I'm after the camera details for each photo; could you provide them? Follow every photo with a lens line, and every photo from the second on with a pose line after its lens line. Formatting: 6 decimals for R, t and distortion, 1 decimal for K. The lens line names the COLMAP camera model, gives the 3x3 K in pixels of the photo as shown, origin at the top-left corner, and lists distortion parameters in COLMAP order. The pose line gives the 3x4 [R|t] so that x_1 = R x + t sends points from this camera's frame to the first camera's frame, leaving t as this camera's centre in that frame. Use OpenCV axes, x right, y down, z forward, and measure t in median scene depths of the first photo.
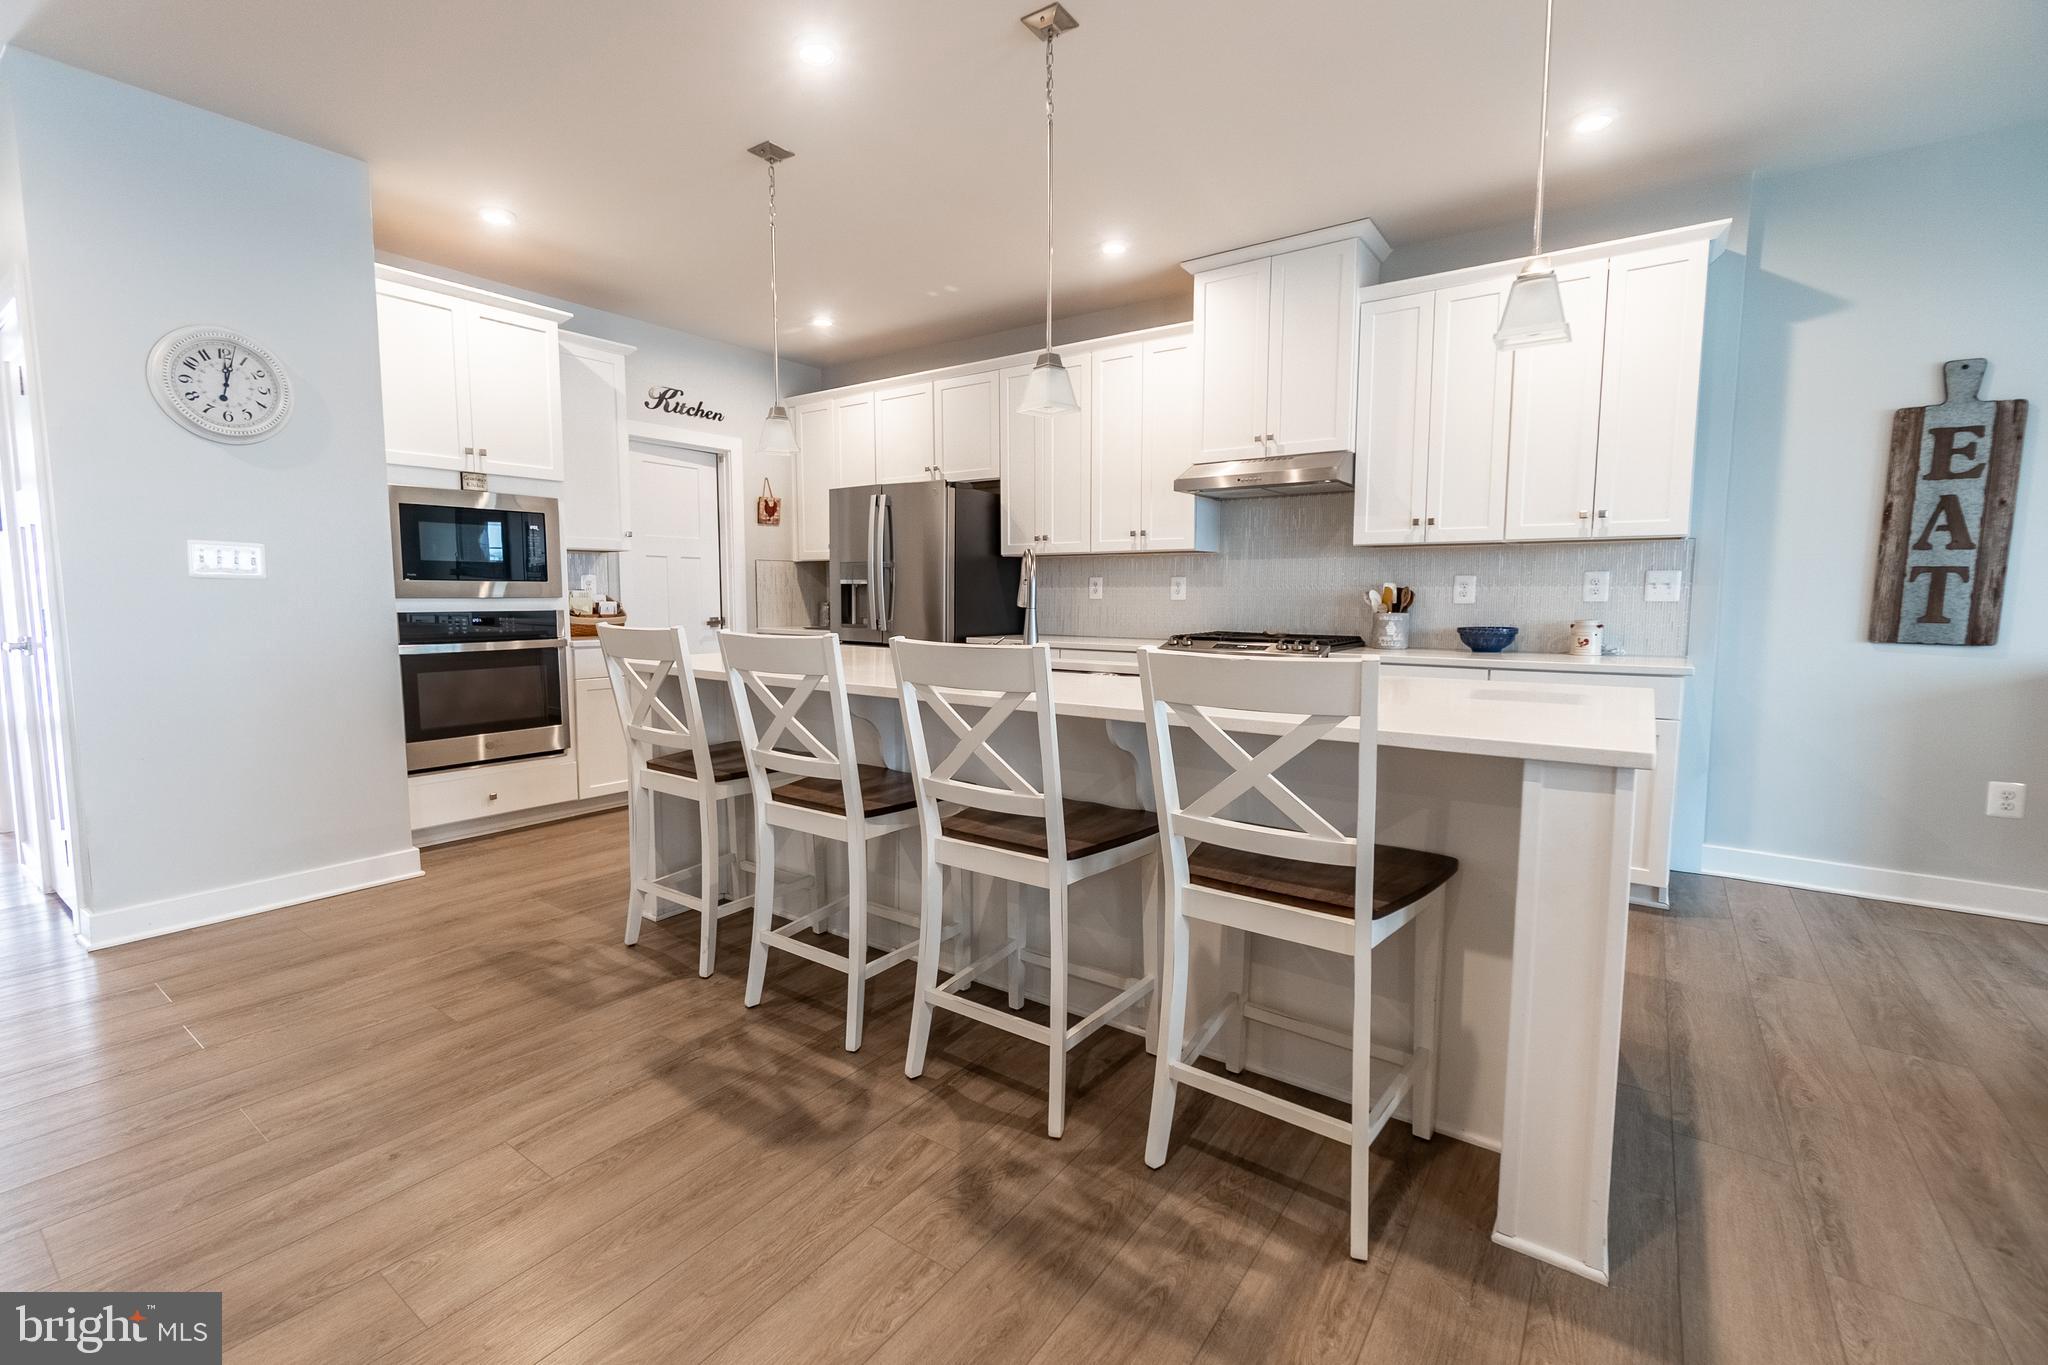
lens RADIAL K [[885.1, 0, 993.1], [0, 885.1, 676.9], [0, 0, 1]] dist [-0.003182, 0.000119]
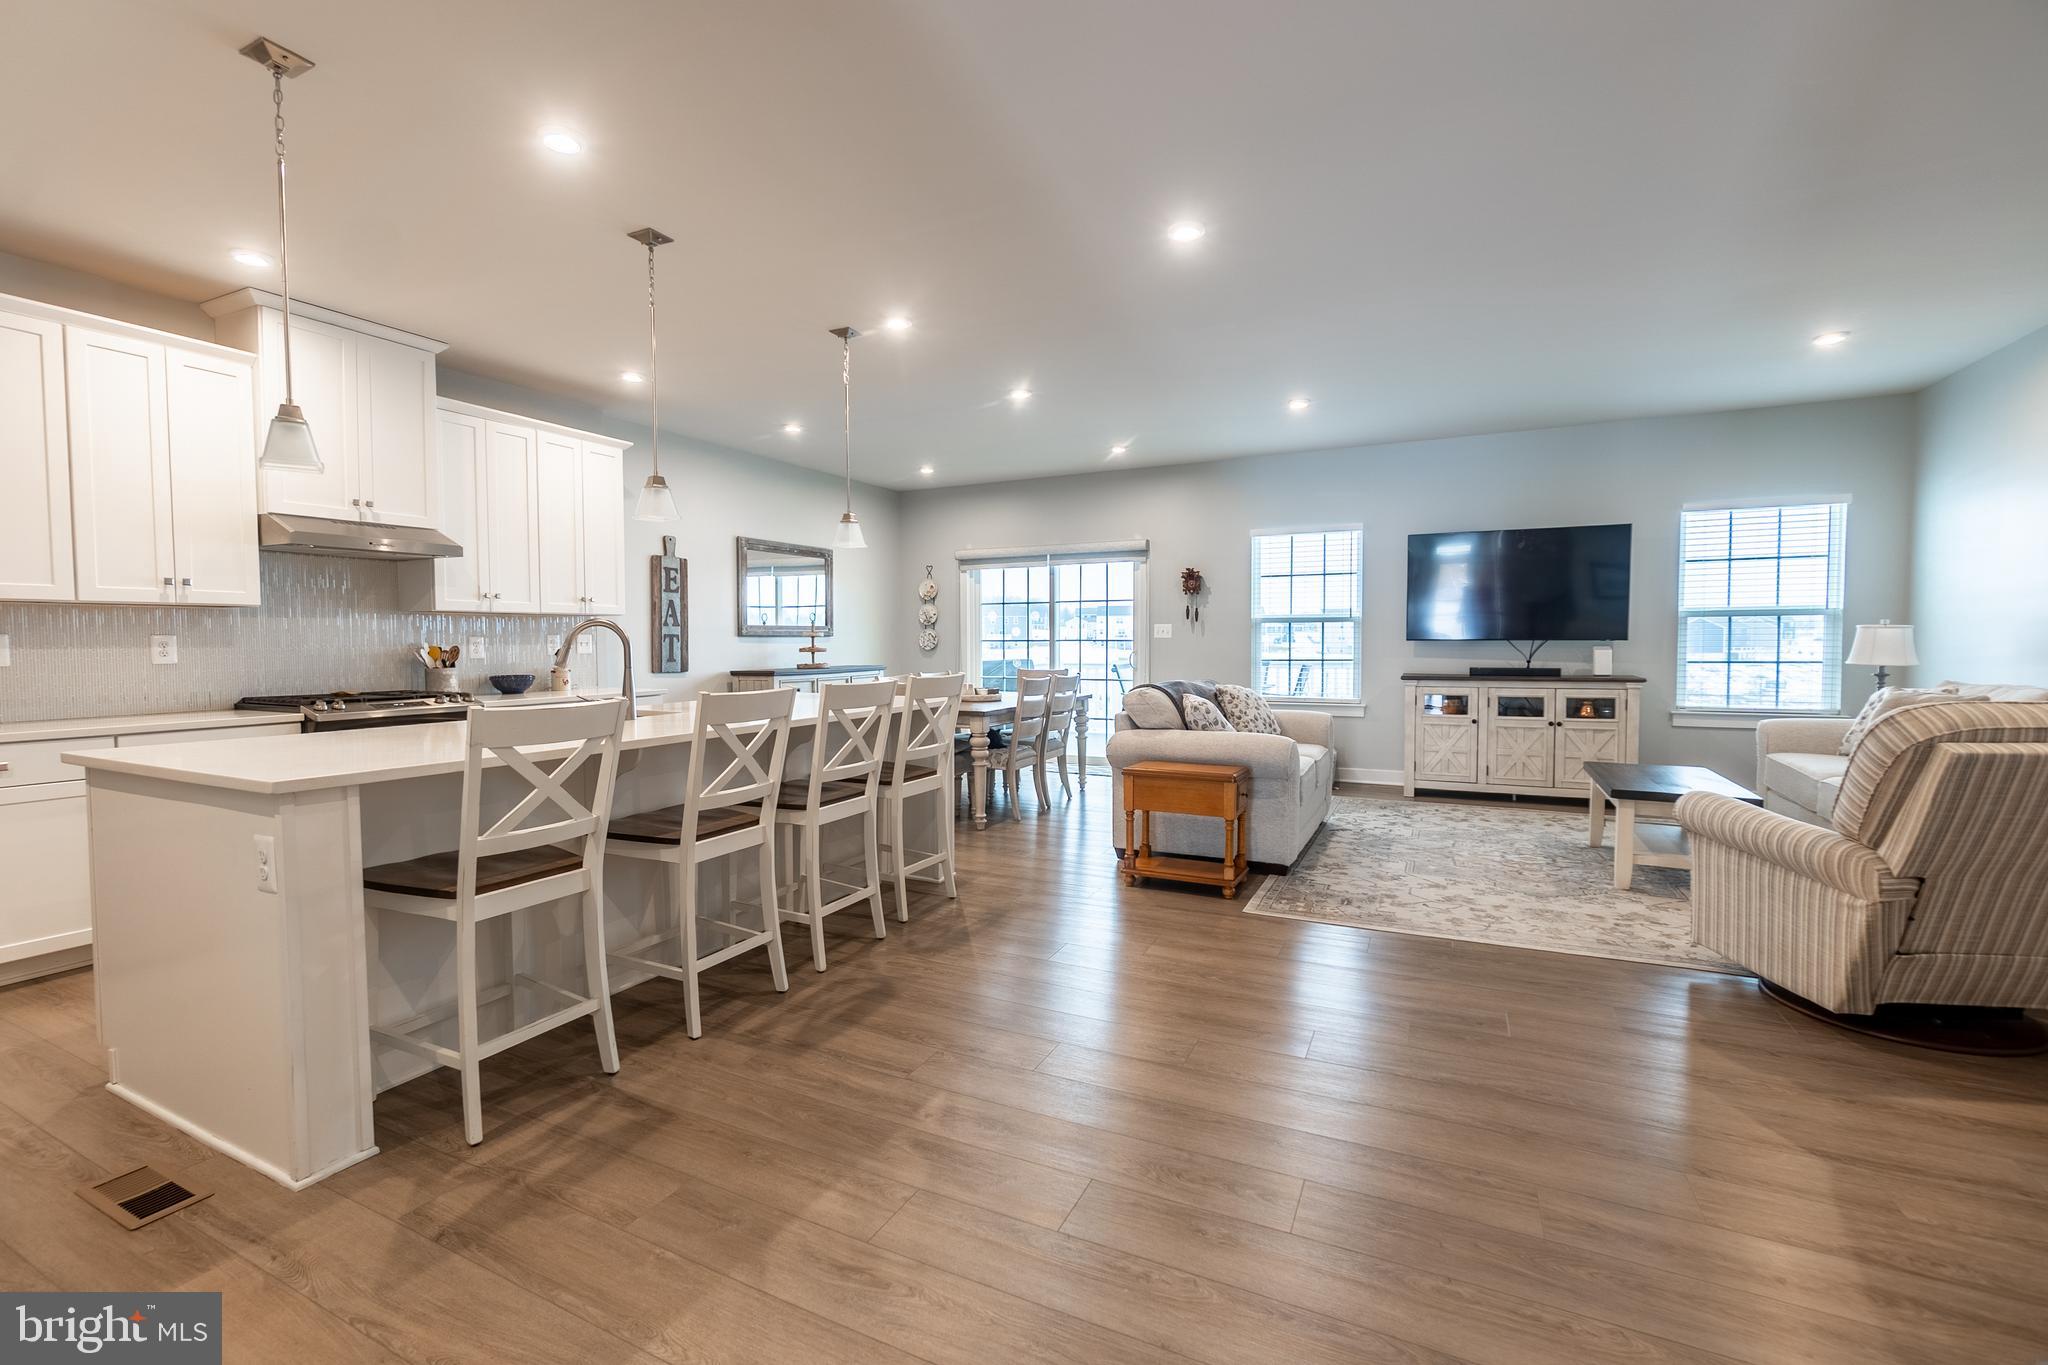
lens RADIAL K [[883.3, 0, 996.4], [0, 883.3, 678.2], [0, 0, 1]] dist [0.000288, 0.000141]
pose [[-0.162977, -0.044135, 0.985642, -0.890668], [0.097999, 0.993335, 0.060684, -0.061587], [-0.981751, 0.106482, -0.157566, 0.489767]]
